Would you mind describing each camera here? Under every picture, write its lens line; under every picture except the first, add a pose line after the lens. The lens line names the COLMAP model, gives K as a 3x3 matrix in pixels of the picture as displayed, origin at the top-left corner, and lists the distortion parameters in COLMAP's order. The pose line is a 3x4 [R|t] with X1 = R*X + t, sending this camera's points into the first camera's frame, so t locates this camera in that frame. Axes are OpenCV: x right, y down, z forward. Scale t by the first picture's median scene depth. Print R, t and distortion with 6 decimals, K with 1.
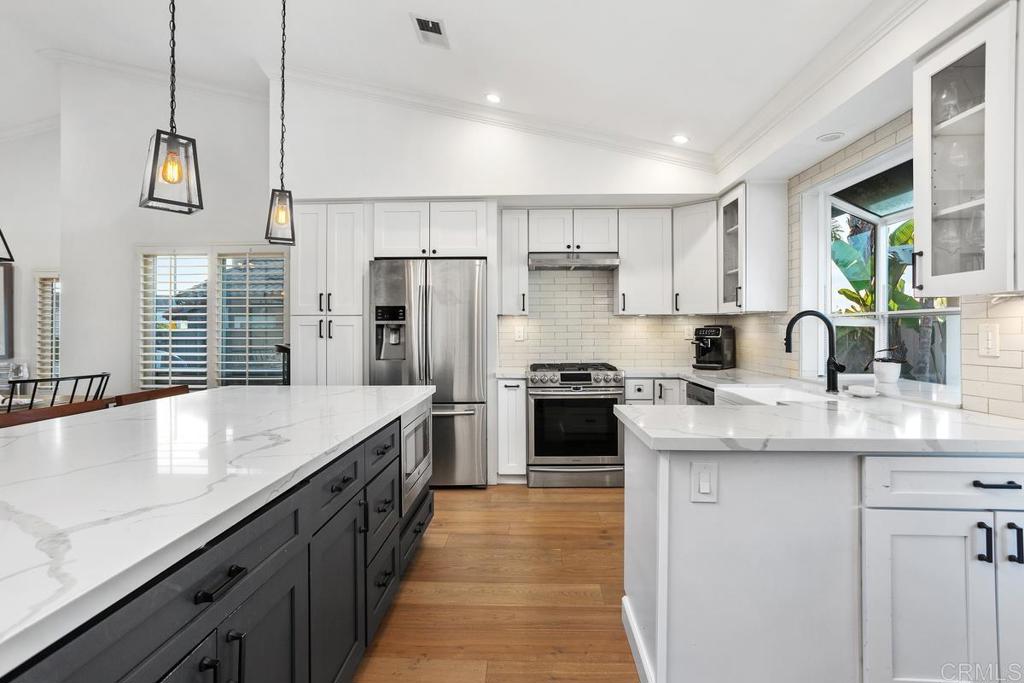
lens RADIAL K [[497.5, 0, 515.3], [0, 497.5, 338.1], [0, 0, 1]] dist [0.000289, 0.000197]
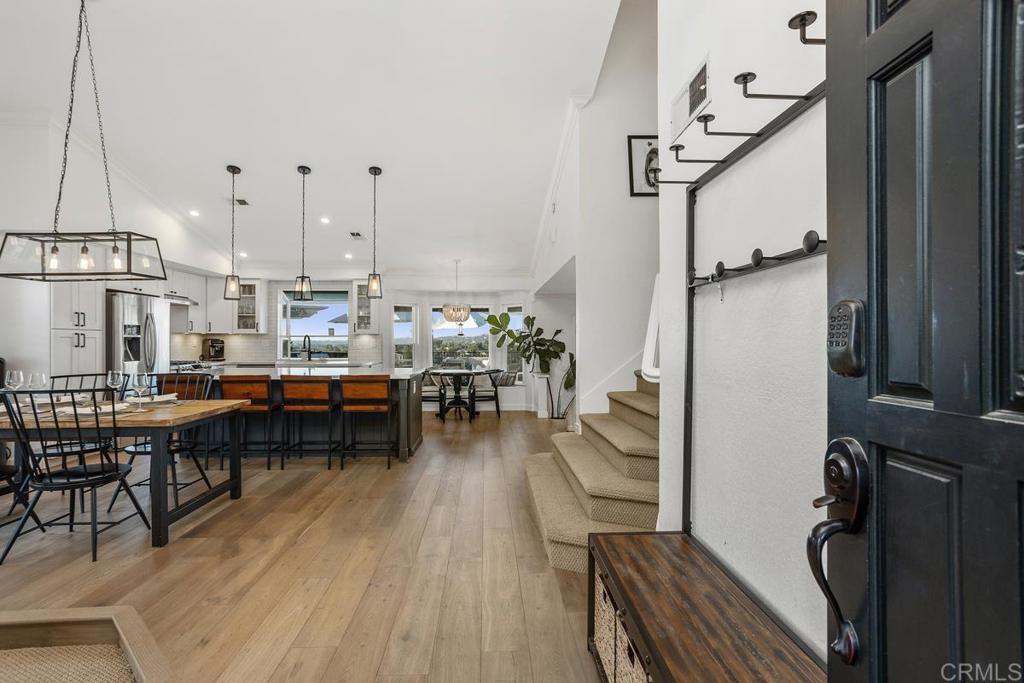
lens RADIAL K [[497.5, 0, 515.3], [0, 497.5, 338.1], [0, 0, 1]] dist [0.000289, 0.000197]
pose [[-0.083004, 0.010226, 0.996497, -1.774223], [0.015110, 0.999845, -0.009001, 0.005535], [-0.996435, 0.014310, -0.083146, -0.011280]]
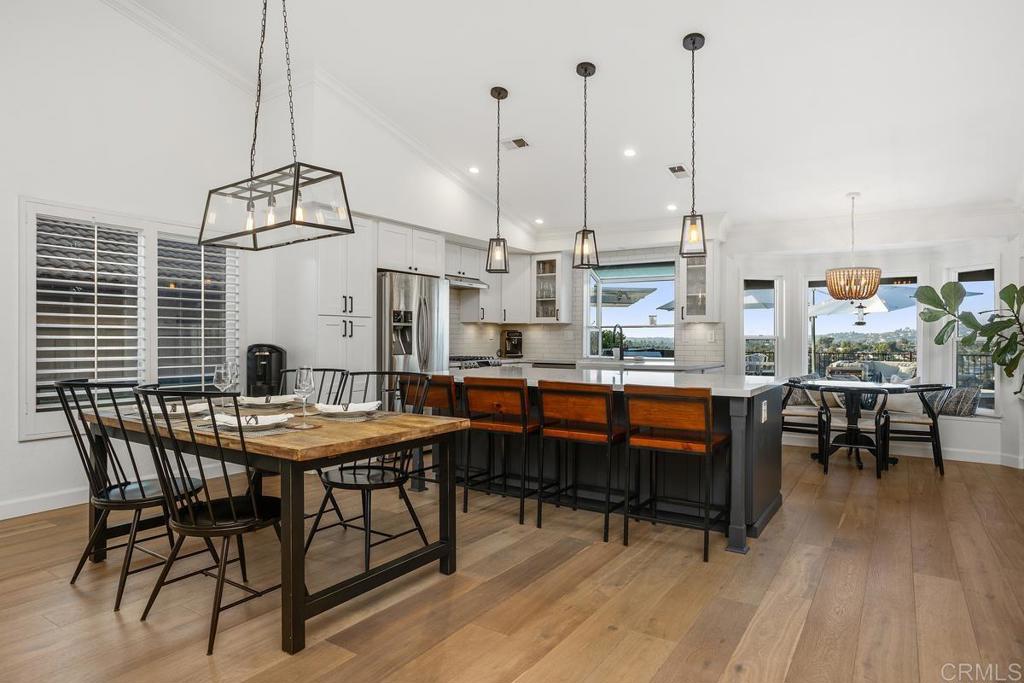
lens RADIAL K [[613.7, 0, 498.0], [0, 613.7, 340.5], [0, 0, 1]] dist [-0.047108, 0.052771]
pose [[0.535409, 0.001872, 0.844591, -1.370079], [0.007134, 0.999952, -0.006739, 0.019346], [-0.844563, 0.009633, 0.535370, -0.003043]]
